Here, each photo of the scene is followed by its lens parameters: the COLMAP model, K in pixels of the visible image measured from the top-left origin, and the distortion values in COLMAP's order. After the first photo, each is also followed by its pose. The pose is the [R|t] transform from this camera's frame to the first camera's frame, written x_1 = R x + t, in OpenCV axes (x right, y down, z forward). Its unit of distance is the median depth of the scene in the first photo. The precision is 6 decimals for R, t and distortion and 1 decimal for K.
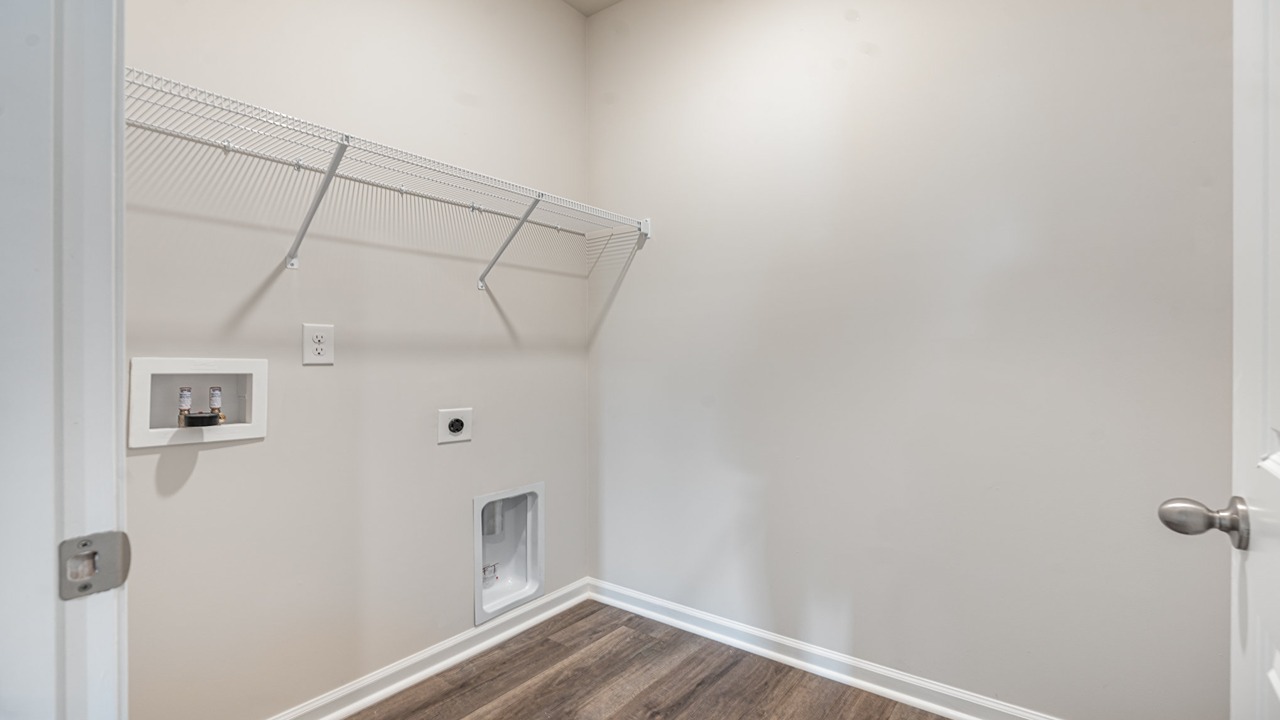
lens RADIAL K [[584.7, 0, 640.0], [0, 584.7, 354.9], [0, 0, 1]] dist [-0.004614, 0.002223]
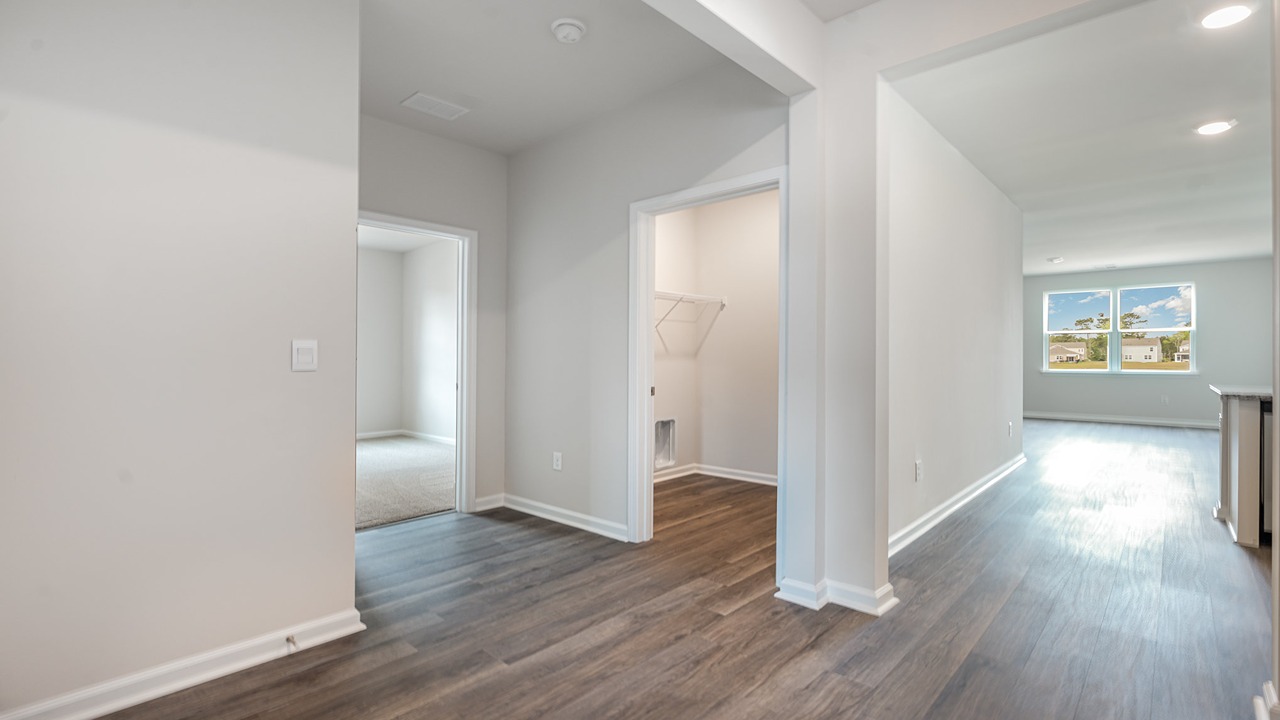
lens RADIAL K [[584.7, 0, 637.3], [0, 584.7, 358.5], [0, 0, 1]] dist [-0.004614, 0.002223]
pose [[0.997393, 0.003511, -0.072071, -0.158455], [-0.003697, 0.999990, -0.002453, 0.006718], [0.072062, 0.002713, 0.997396, -1.228306]]
